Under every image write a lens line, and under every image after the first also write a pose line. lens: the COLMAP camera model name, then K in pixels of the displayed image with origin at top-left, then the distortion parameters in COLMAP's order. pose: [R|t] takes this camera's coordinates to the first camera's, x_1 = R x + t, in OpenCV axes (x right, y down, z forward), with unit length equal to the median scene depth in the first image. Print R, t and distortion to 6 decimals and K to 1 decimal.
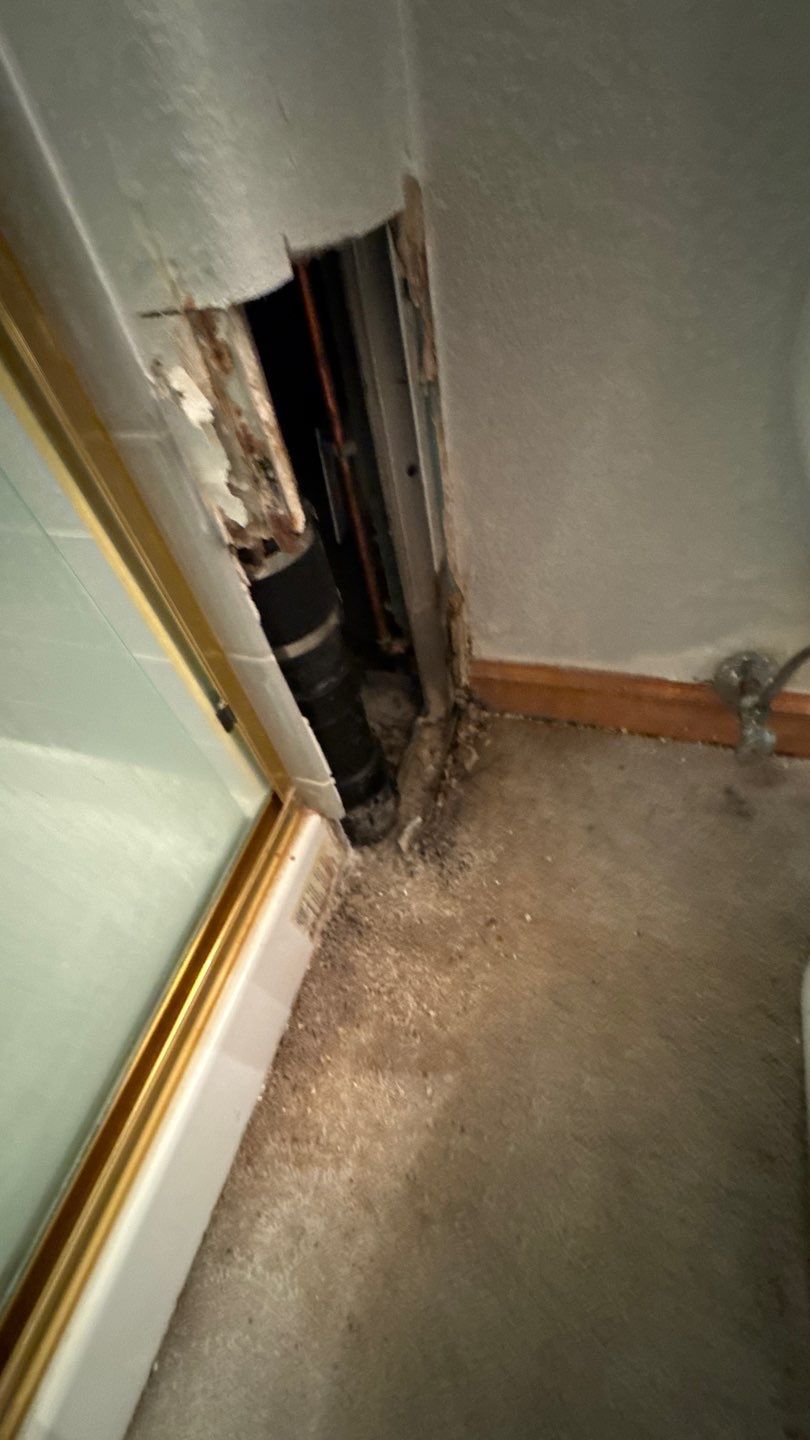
lens RADIAL K [[574.1, 0, 402.5], [0, 574.1, 720.4], [0, 0, 1]] dist [-0.001744, -0.000090]
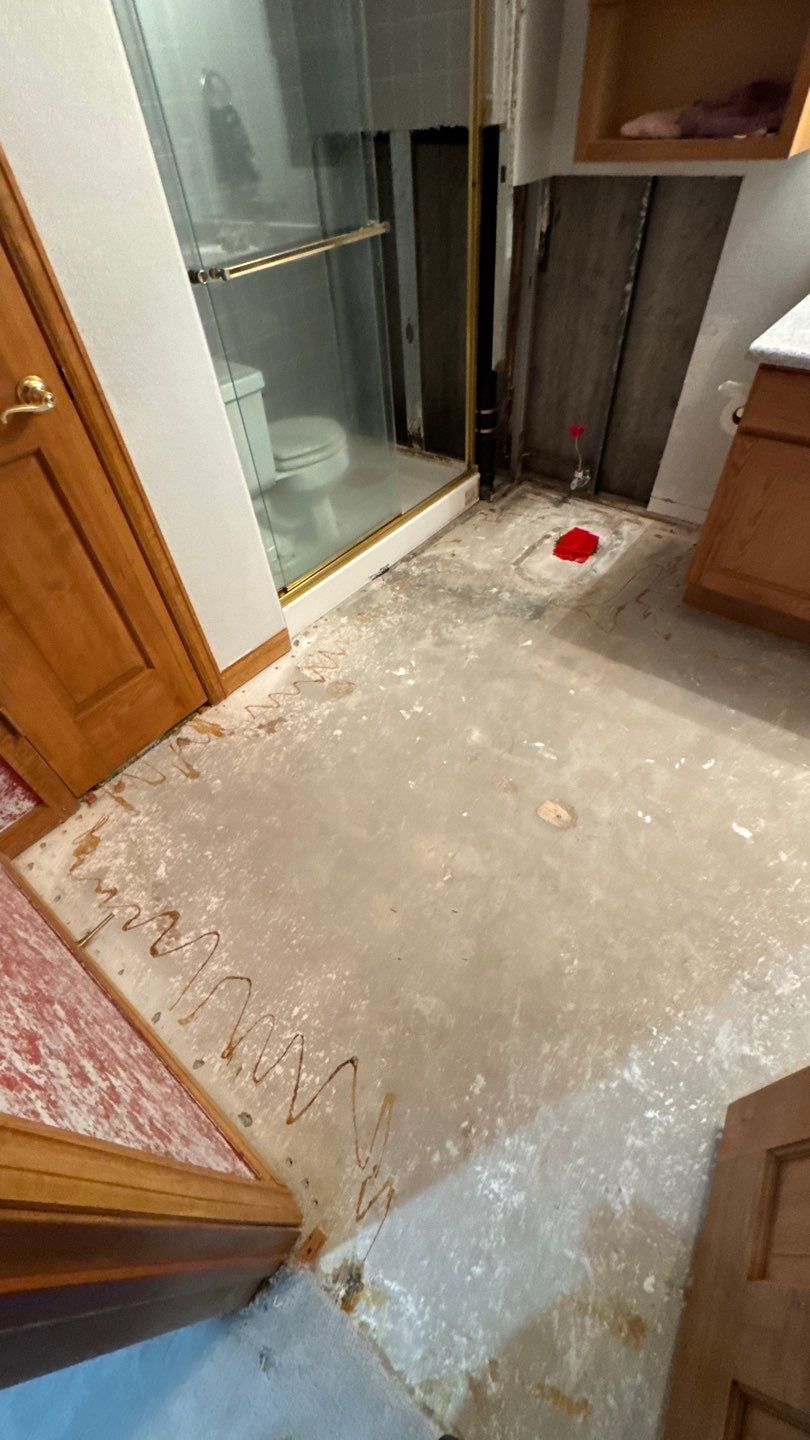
lens RADIAL K [[574.1, 0, 402.5], [0, 574.1, 720.4], [0, 0, 1]] dist [-0.001744, -0.000090]
pose [[0.926868, 0.329638, -0.179597, 0.687125], [-0.327719, 0.943880, 0.041127, 1.804329], [0.183076, 0.020738, 0.982880, -3.184157]]
